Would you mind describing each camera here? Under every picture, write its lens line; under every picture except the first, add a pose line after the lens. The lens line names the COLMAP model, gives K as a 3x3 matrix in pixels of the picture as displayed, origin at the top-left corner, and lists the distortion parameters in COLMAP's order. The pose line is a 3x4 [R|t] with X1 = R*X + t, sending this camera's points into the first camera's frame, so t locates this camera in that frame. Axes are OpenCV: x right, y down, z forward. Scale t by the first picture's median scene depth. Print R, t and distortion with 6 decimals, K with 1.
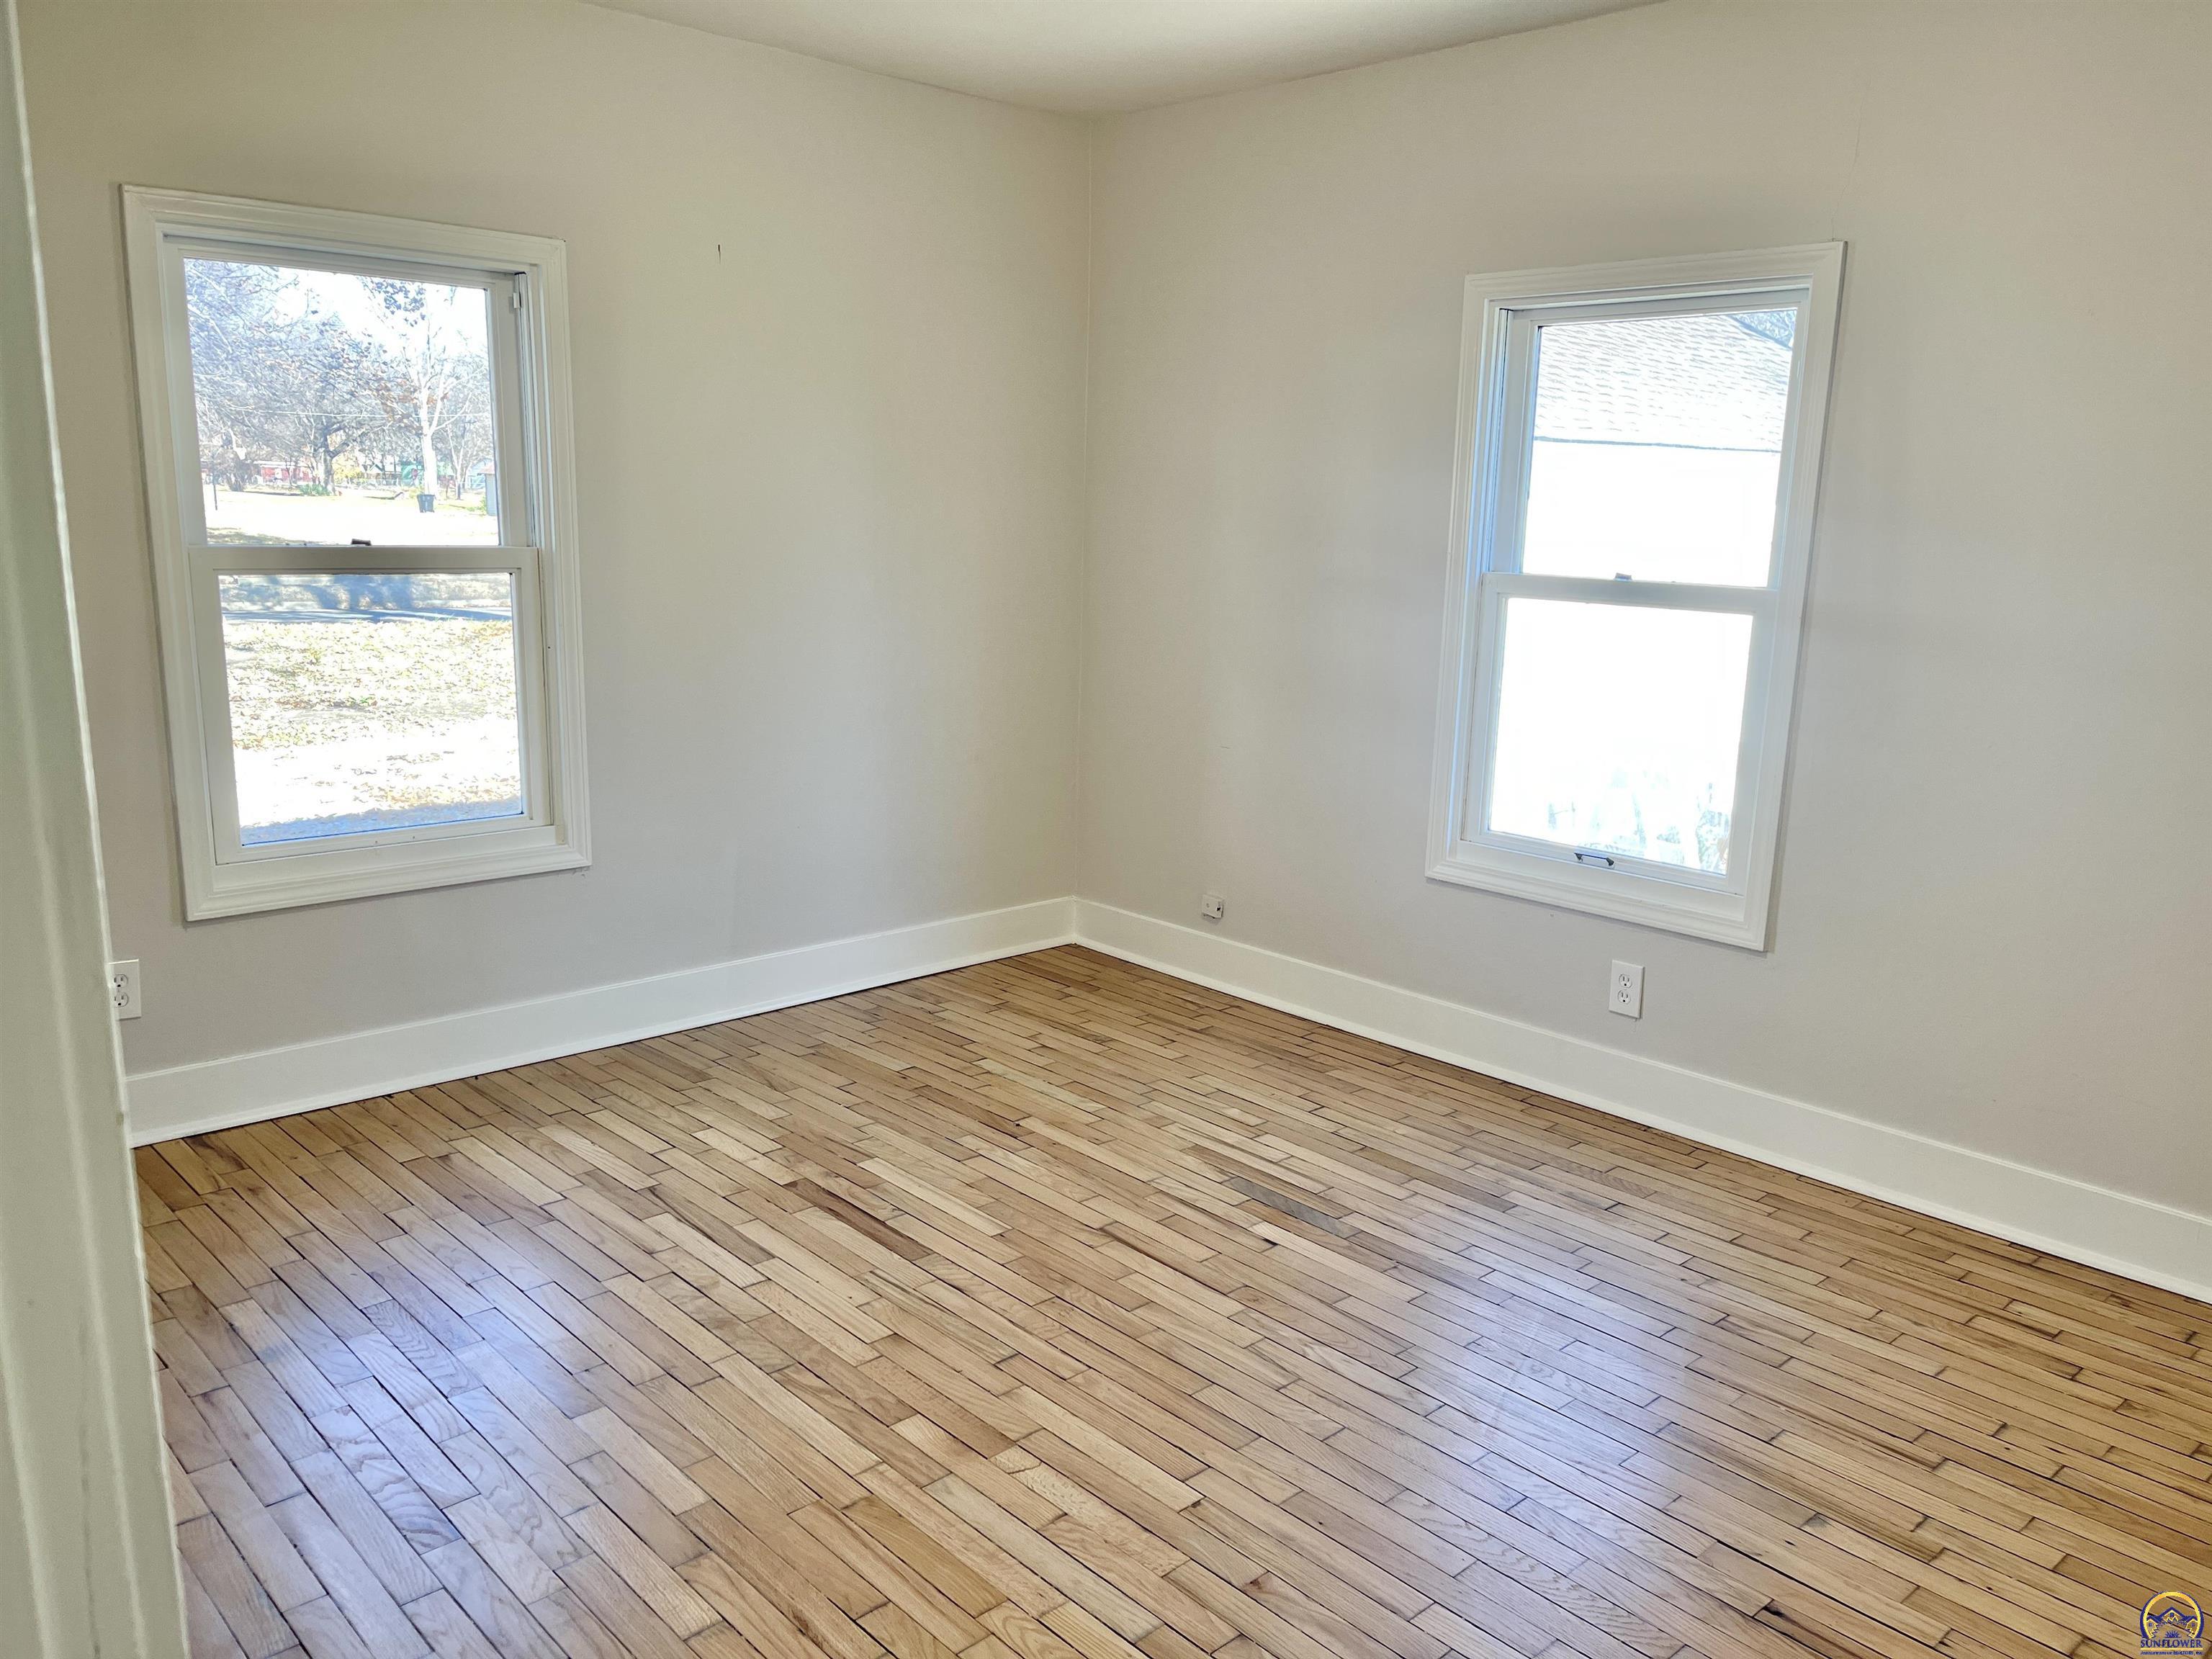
lens RADIAL K [[1665.0, 0, 1107.1], [0, 1665.0, 824.1], [0, 0, 1]] dist [0.083375, -0.103612]
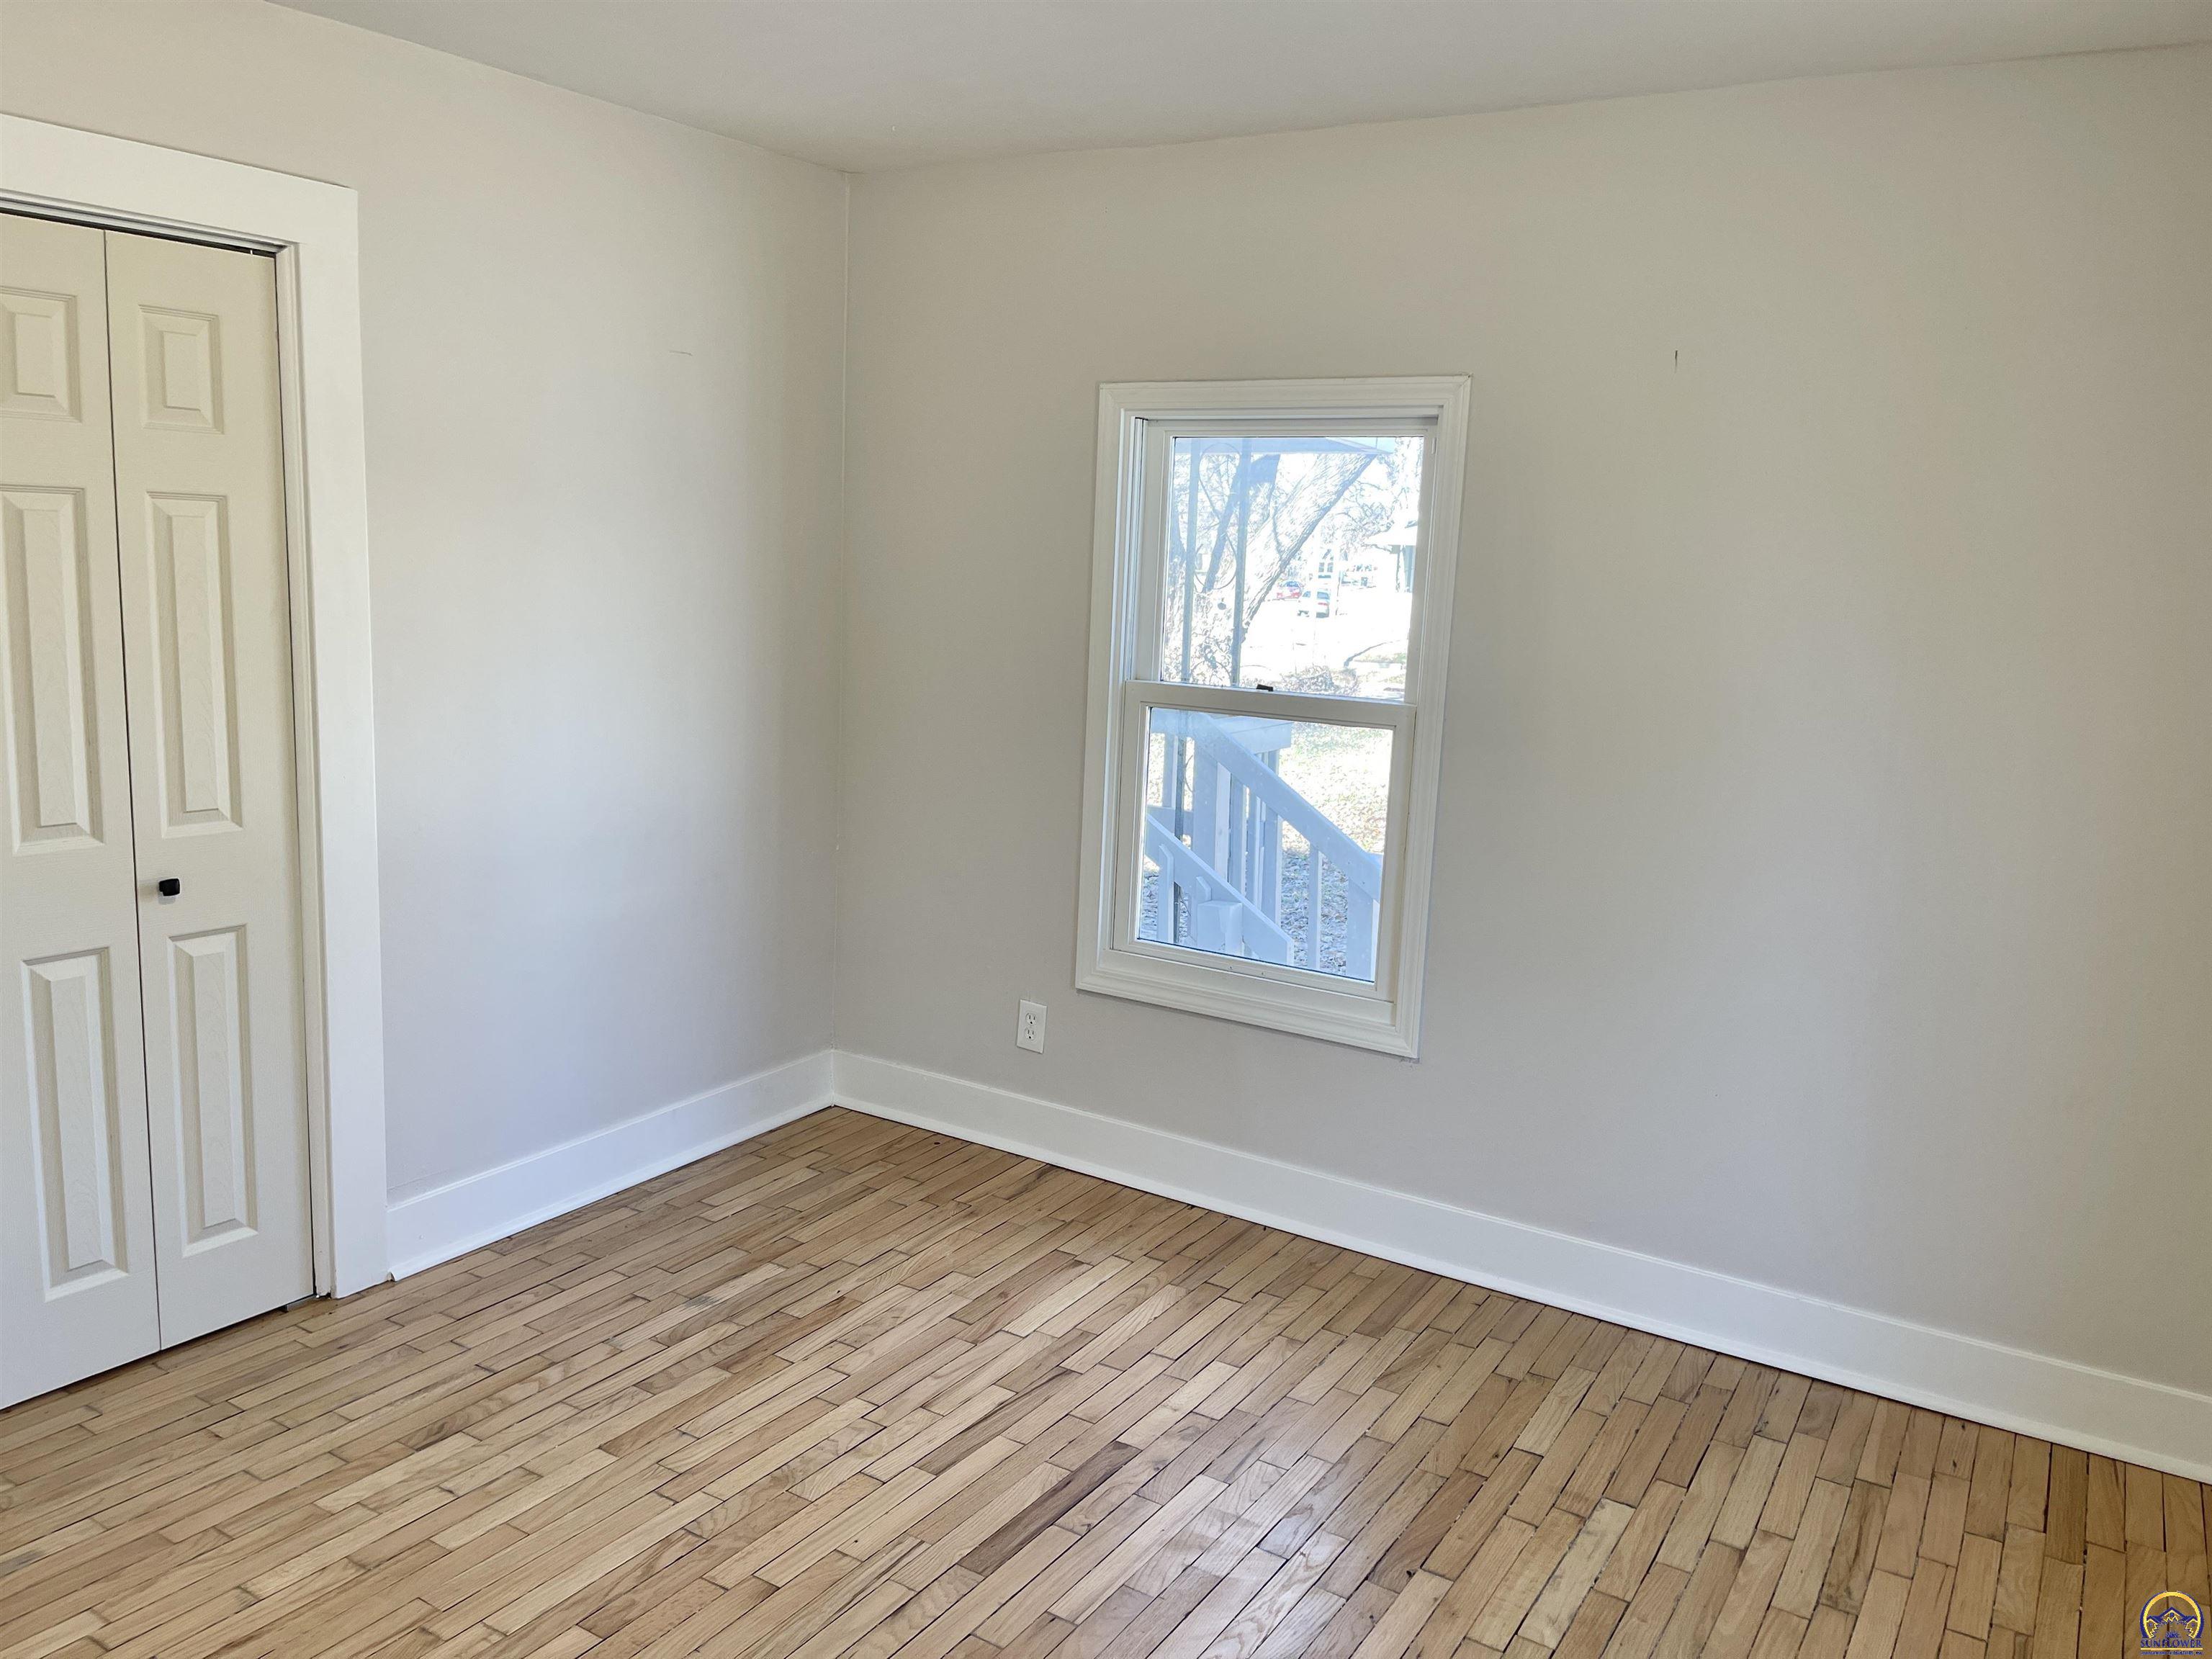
lens RADIAL K [[1665.0, 0, 1107.1], [0, 1665.0, 824.1], [0, 0, 1]] dist [0.083375, -0.103612]
pose [[0.260332, 0.143228, -0.954837, 0.531684], [-0.221534, 0.971413, 0.085314, -0.150555], [0.939761, 0.189319, 0.284620, 0.624791]]
